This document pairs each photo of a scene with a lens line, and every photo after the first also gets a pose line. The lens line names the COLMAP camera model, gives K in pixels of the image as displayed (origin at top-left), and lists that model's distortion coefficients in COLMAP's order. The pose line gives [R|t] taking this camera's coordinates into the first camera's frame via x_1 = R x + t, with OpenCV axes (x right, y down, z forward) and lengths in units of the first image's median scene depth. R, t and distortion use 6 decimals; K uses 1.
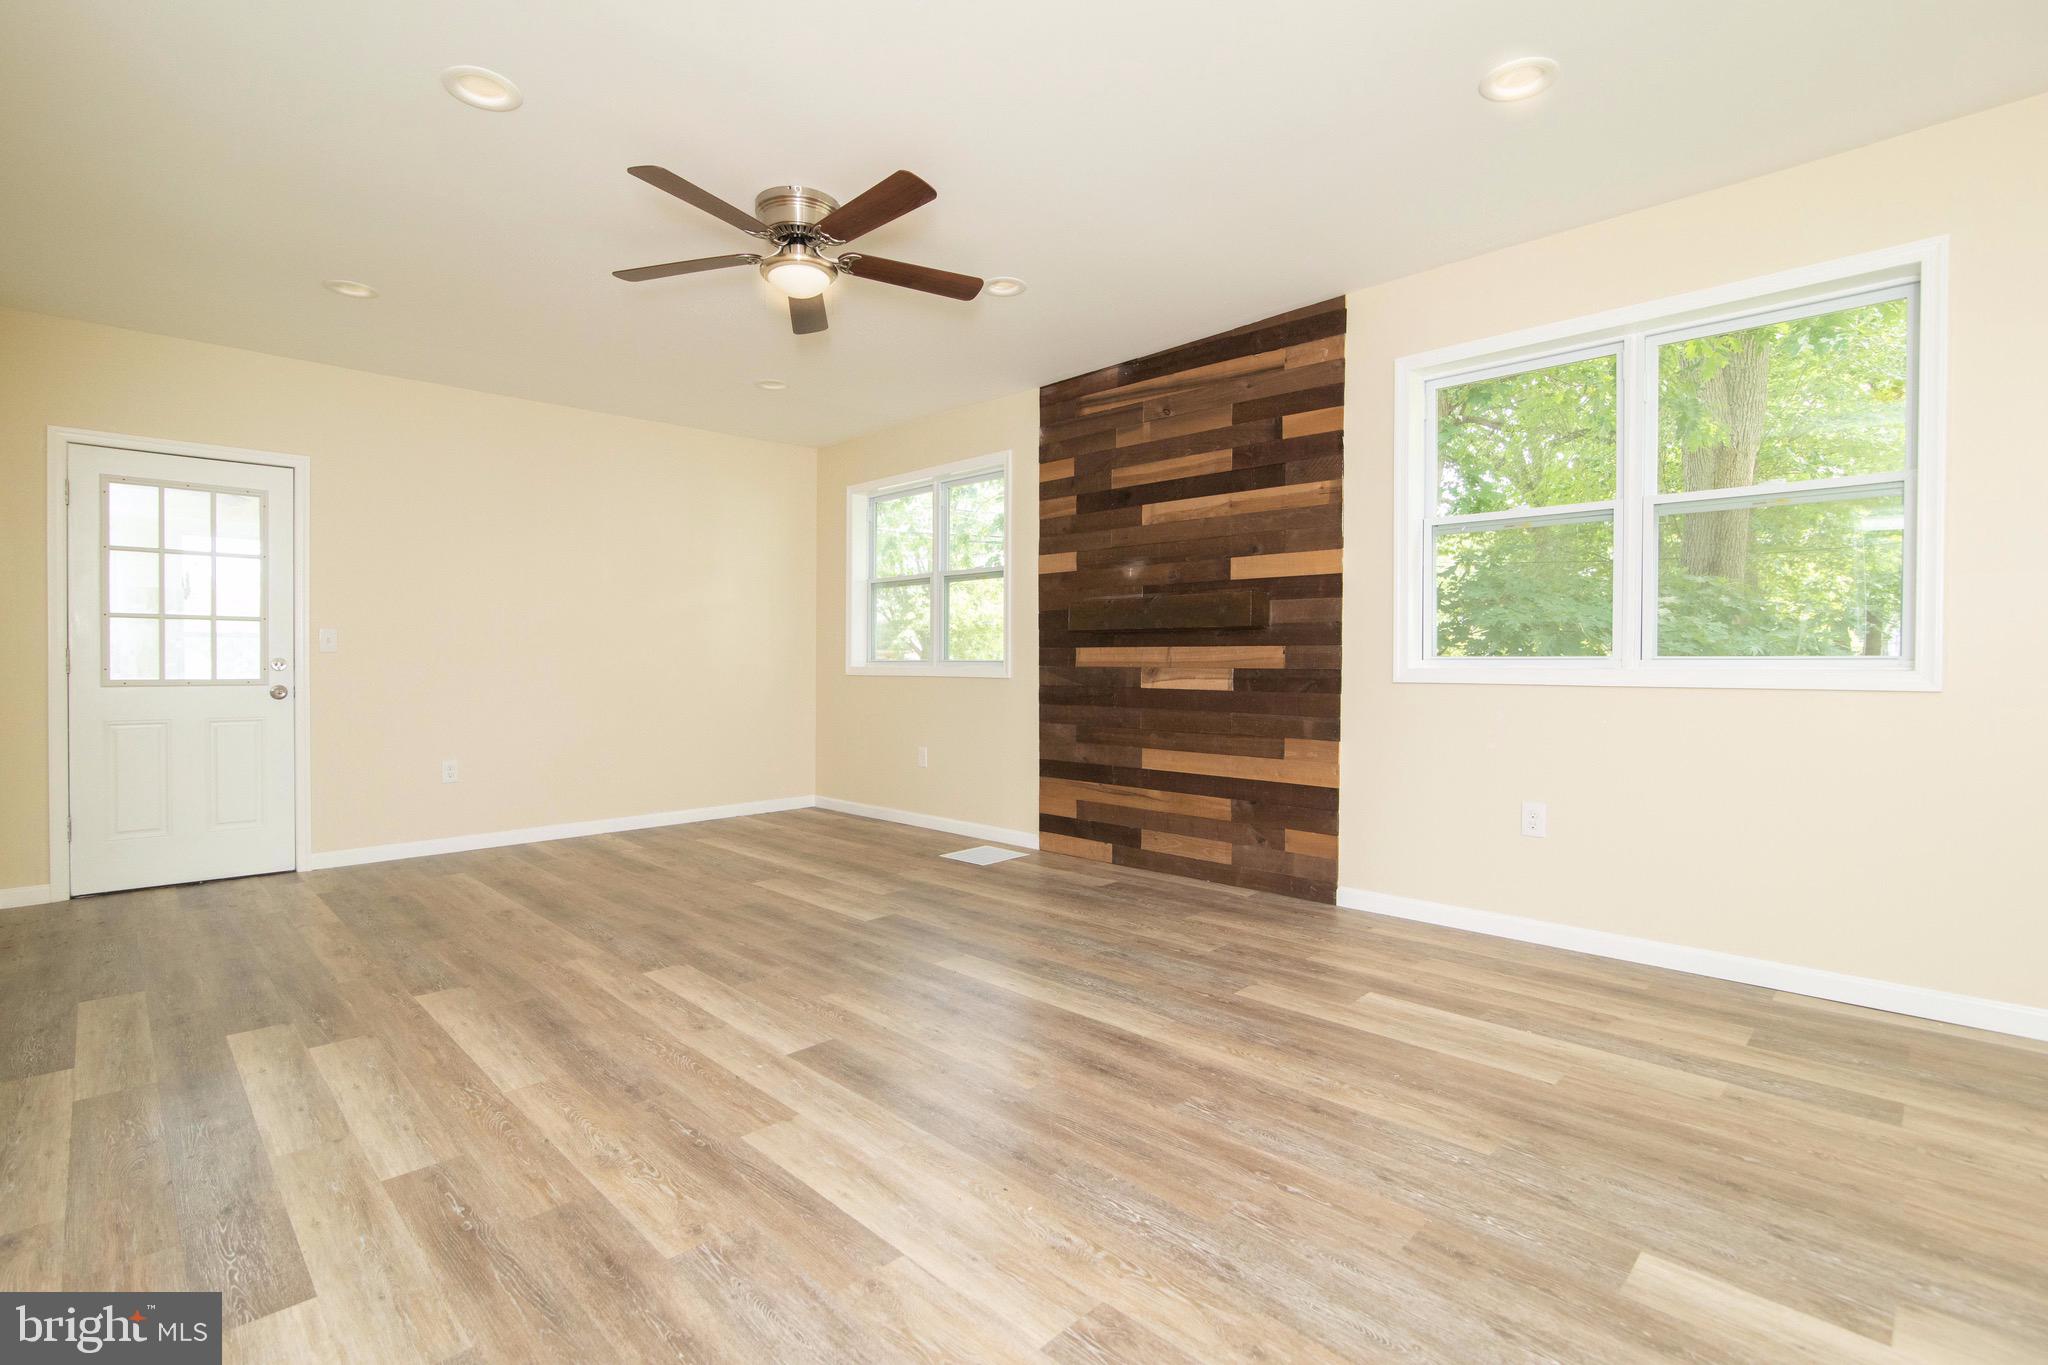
lens RADIAL K [[961.1, 0, 988.7], [0, 961.1, 662.5], [0, 0, 1]] dist [-0.020539, 0.003491]
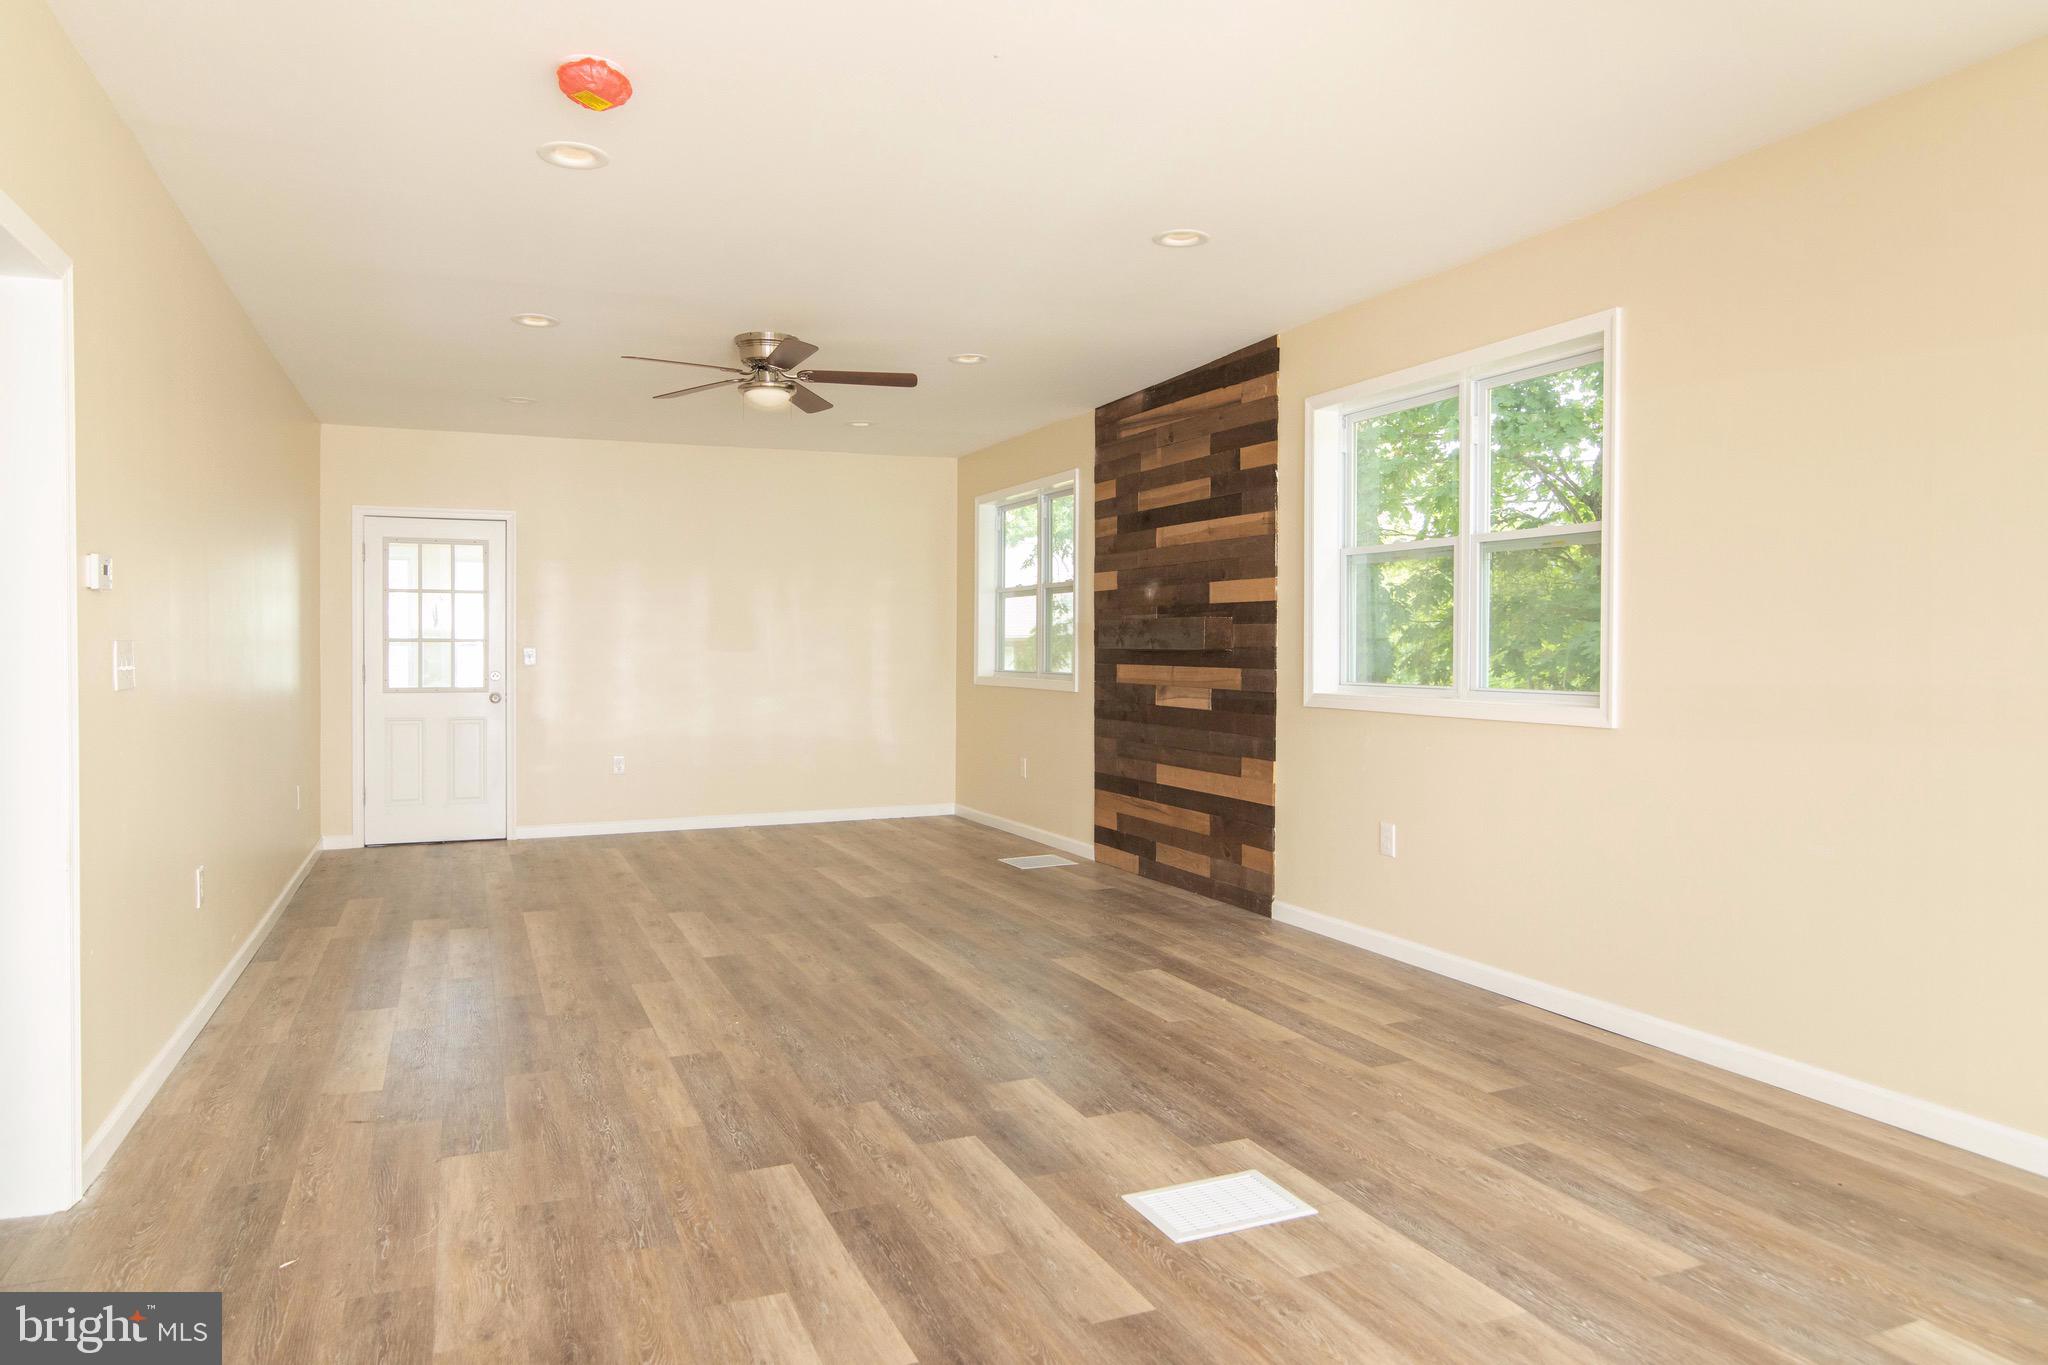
lens RADIAL K [[1322.7, 0, 952.5], [0, 1322.7, 639.7], [0, 0, 1]] dist [-0.012567, -0.001187]
pose [[0.920423, -0.003391, -0.390908, 0.607574], [0.001439, 0.999985, -0.005286, -0.043391], [0.390920, 0.004302, 0.920414, -0.466388]]
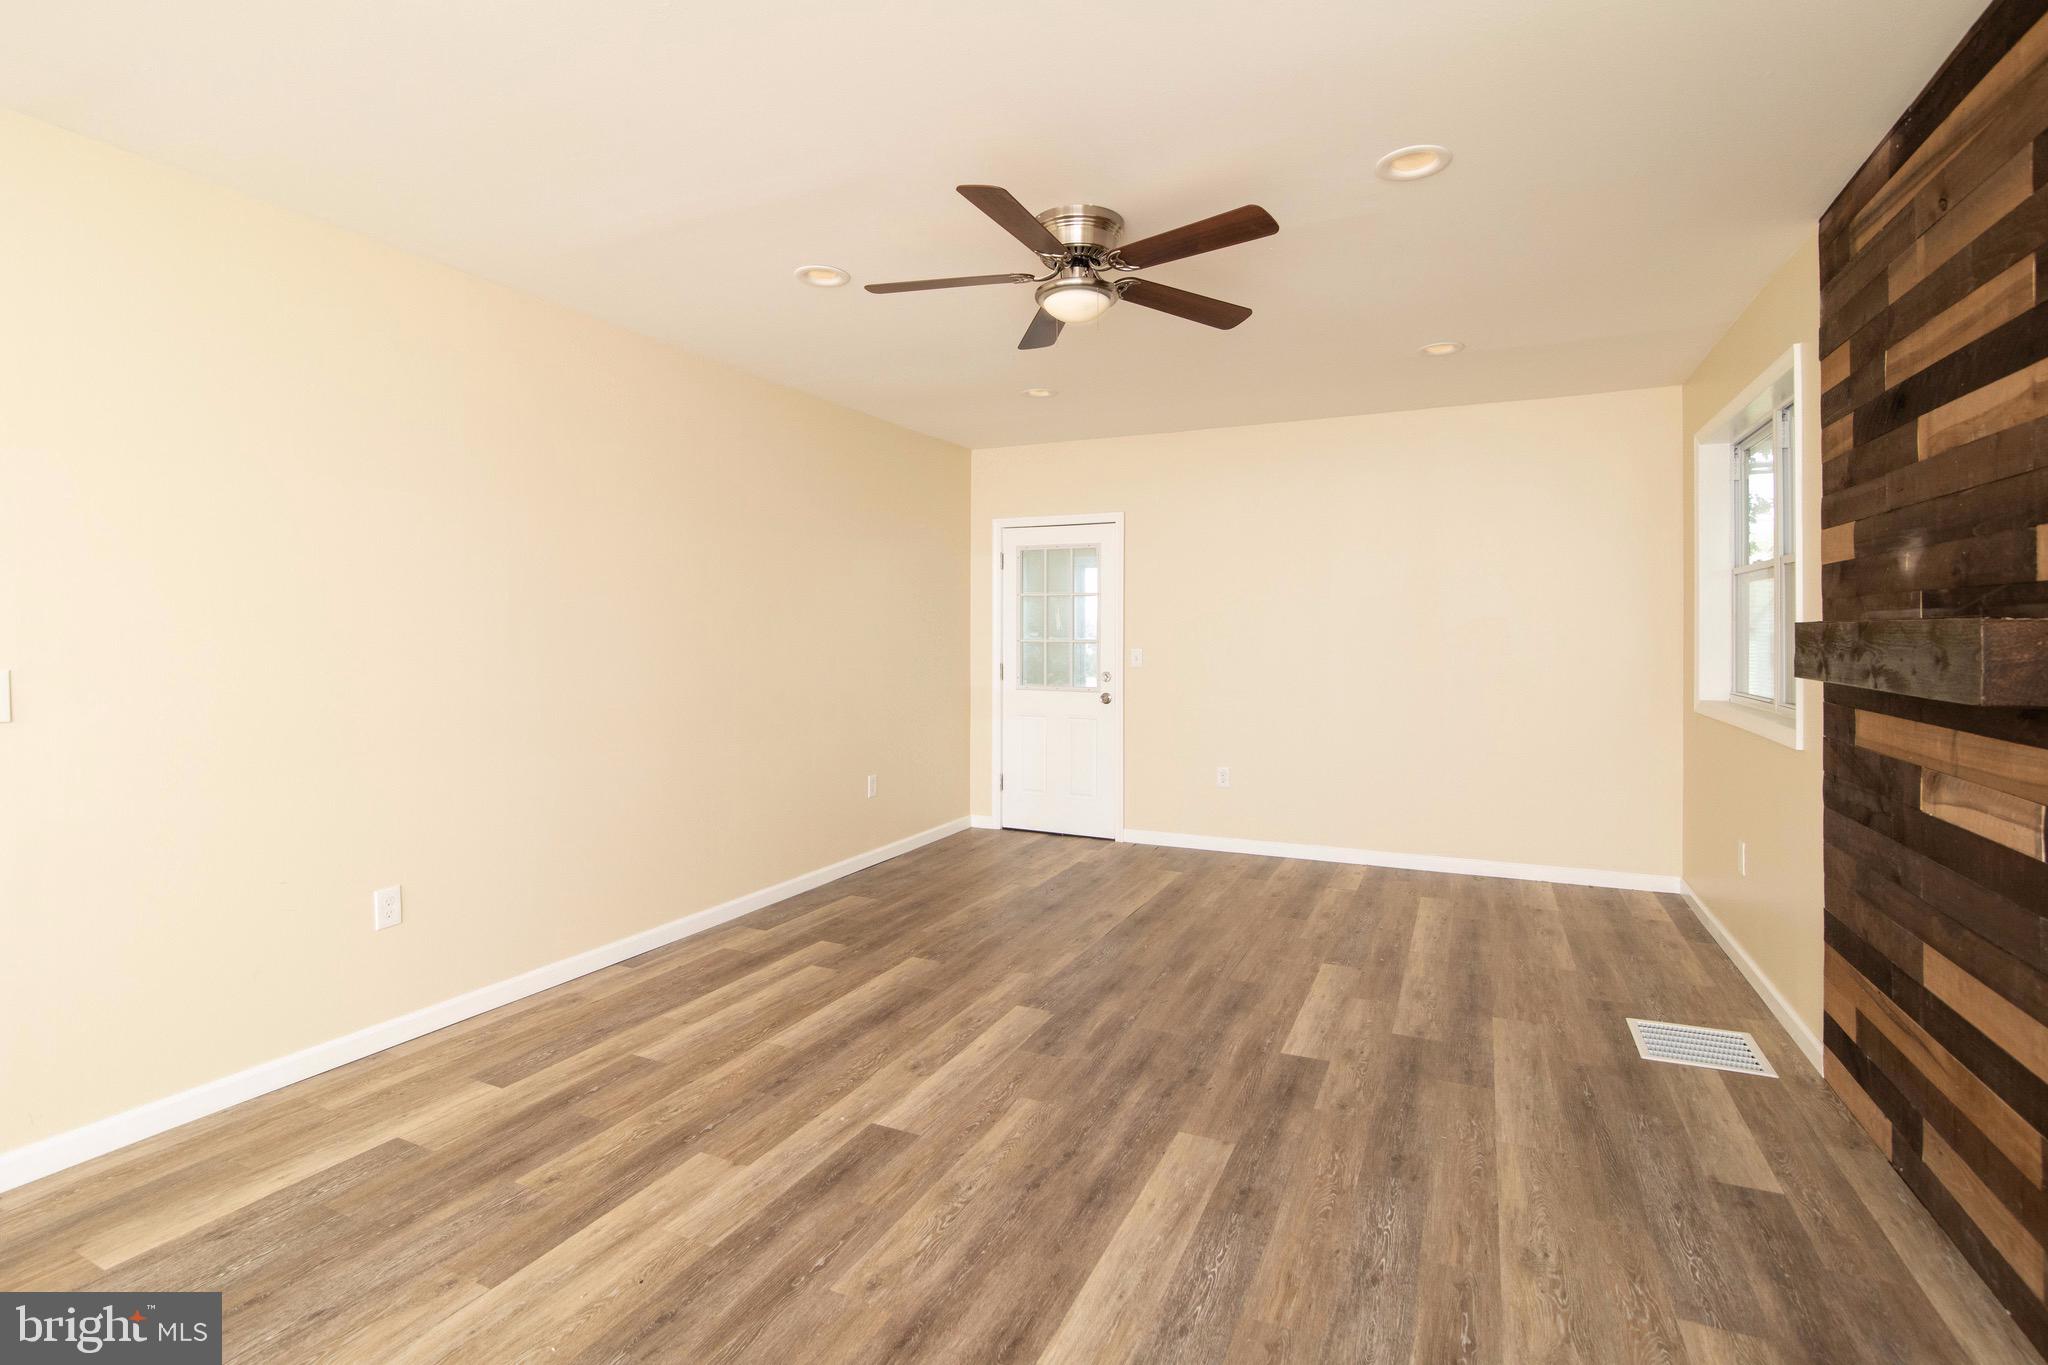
lens RADIAL K [[961.1, 0, 1009.3], [0, 961.1, 618.1], [0, 0, 1]] dist [-0.020539, 0.003491]
pose [[0.347351, -0.012838, -0.937647, 0.514237], [-0.000545, 0.999903, -0.013892, -0.071165], [0.937735, 0.005336, 0.347311, 0.507854]]
